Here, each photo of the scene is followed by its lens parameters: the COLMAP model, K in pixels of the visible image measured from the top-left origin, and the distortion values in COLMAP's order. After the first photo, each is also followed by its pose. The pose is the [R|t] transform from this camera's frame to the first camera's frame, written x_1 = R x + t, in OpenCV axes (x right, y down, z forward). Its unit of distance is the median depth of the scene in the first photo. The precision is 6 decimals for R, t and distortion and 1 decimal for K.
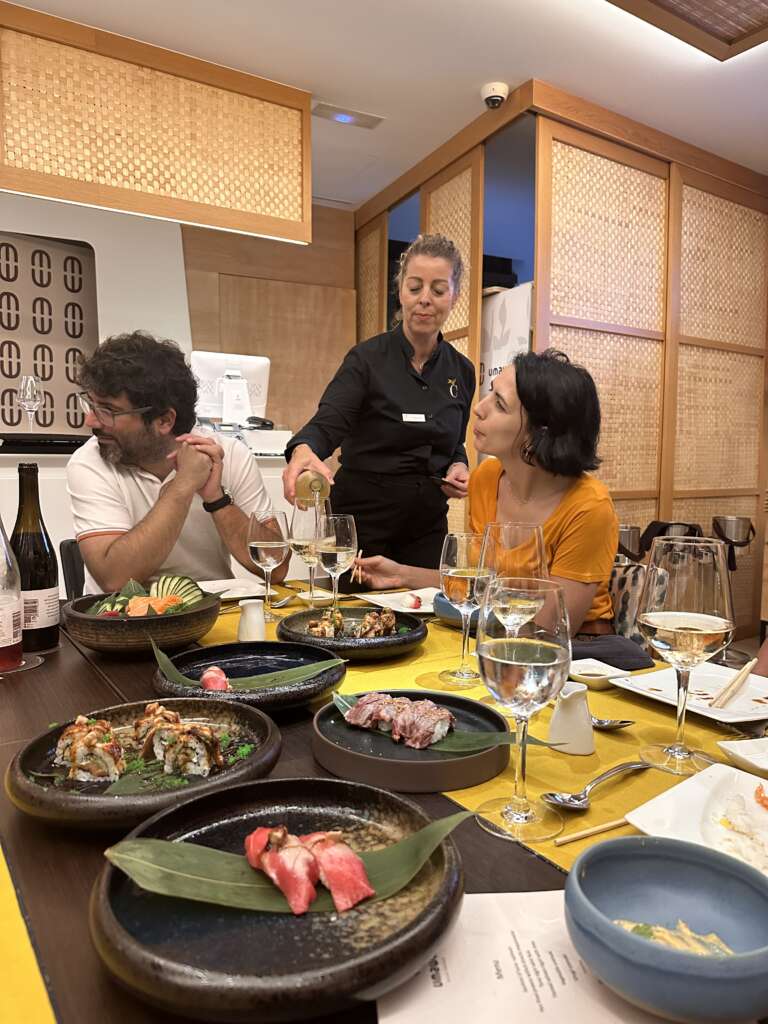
lens RADIAL K [[721.7, 0, 381.5], [0, 721.7, 509.9], [0, 0, 1]] dist [-0.032489, -0.001585]
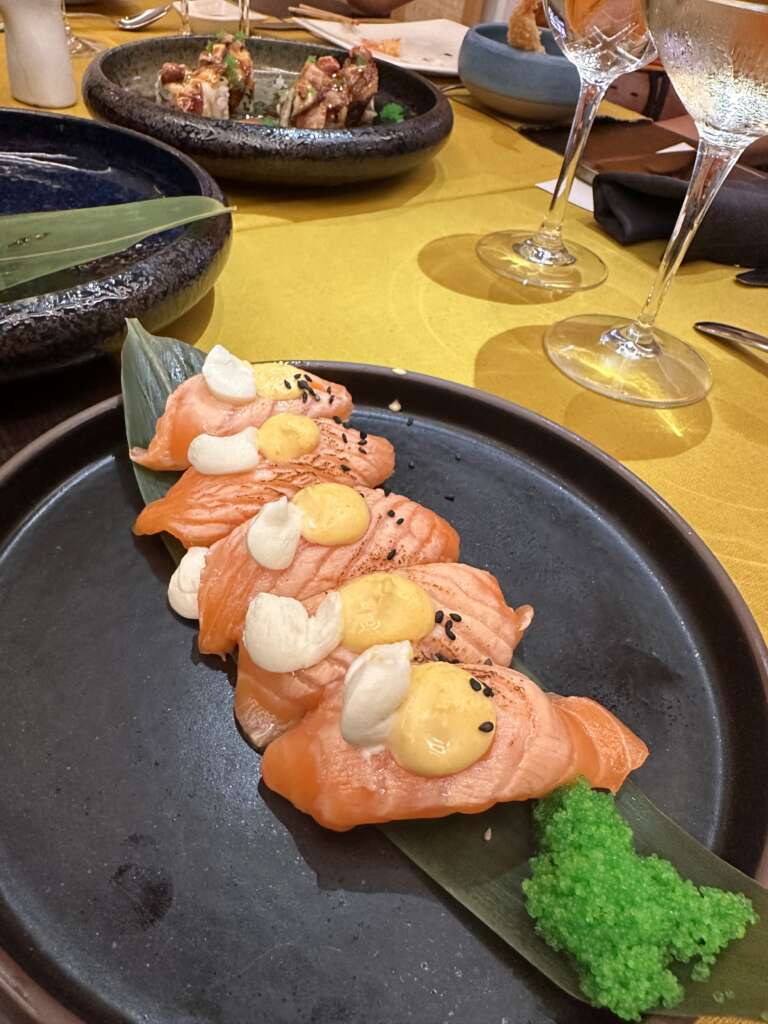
lens RADIAL K [[721.7, 0, 383.4], [0, 721.7, 512.9], [0, 0, 1]] dist [-0.032489, -0.001585]
pose [[0.993876, 0.062386, 0.091208, 0.000362], [-0.106395, 0.763188, 0.637357, 0.088357], [-0.029847, -0.643157, 0.765152, 0.588380]]
